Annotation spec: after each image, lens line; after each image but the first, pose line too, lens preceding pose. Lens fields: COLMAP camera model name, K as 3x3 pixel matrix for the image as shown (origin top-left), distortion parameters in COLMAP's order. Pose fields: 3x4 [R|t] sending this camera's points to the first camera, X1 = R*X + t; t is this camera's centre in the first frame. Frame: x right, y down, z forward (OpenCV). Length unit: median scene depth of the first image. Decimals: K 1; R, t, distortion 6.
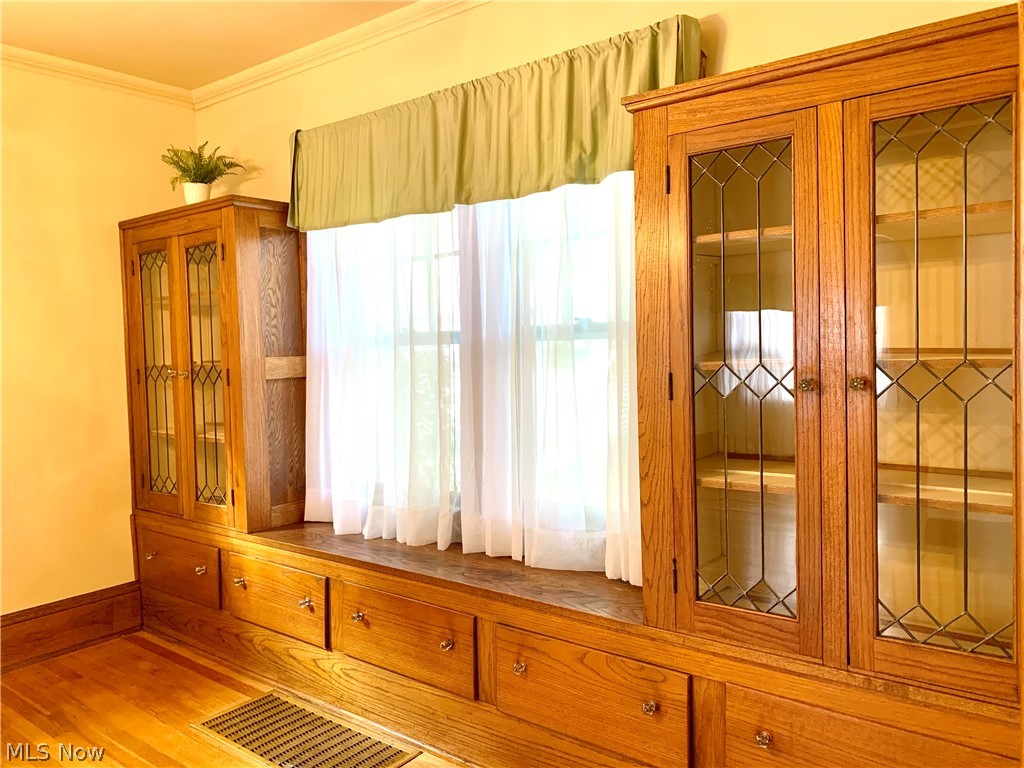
lens RADIAL K [[776.7, 0, 513.0], [0, 776.7, 382.2], [0, 0, 1]] dist [0.051809, -0.055991]
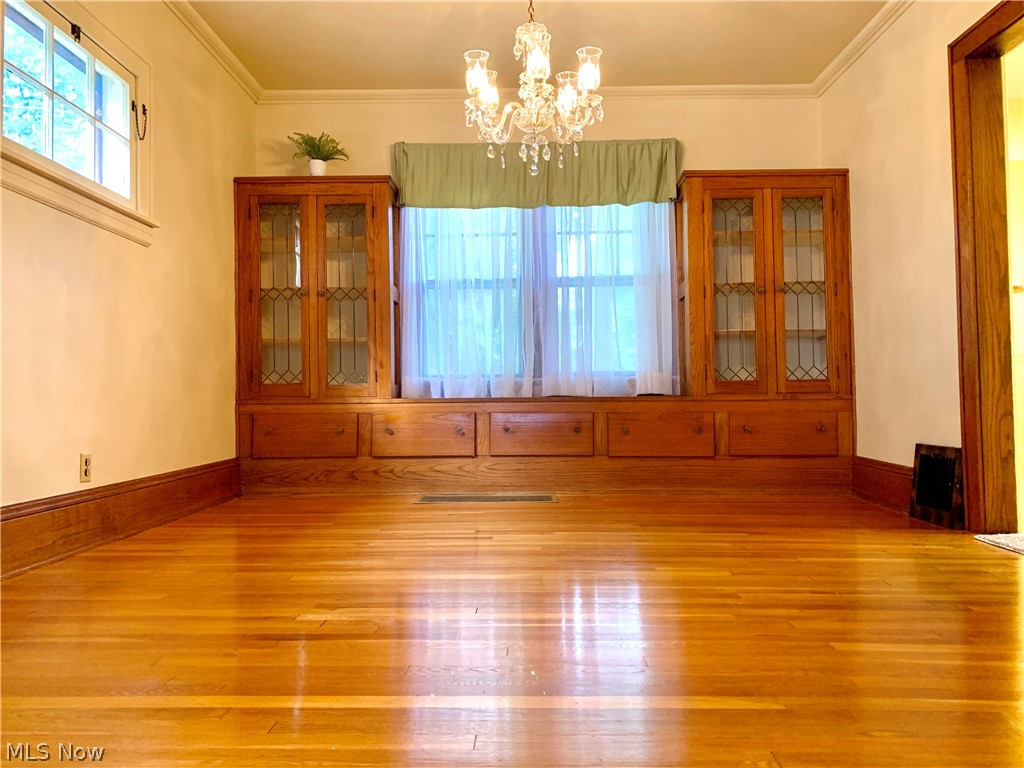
lens RADIAL K [[776.7, 0, 509.9], [0, 776.7, 381.3], [0, 0, 1]] dist [0.051809, -0.055991]
pose [[0.801048, 0.029608, 0.597867, -1.043650], [0.017279, 0.997216, -0.072536, 0.271080], [-0.598351, 0.068435, 0.798306, -0.329419]]
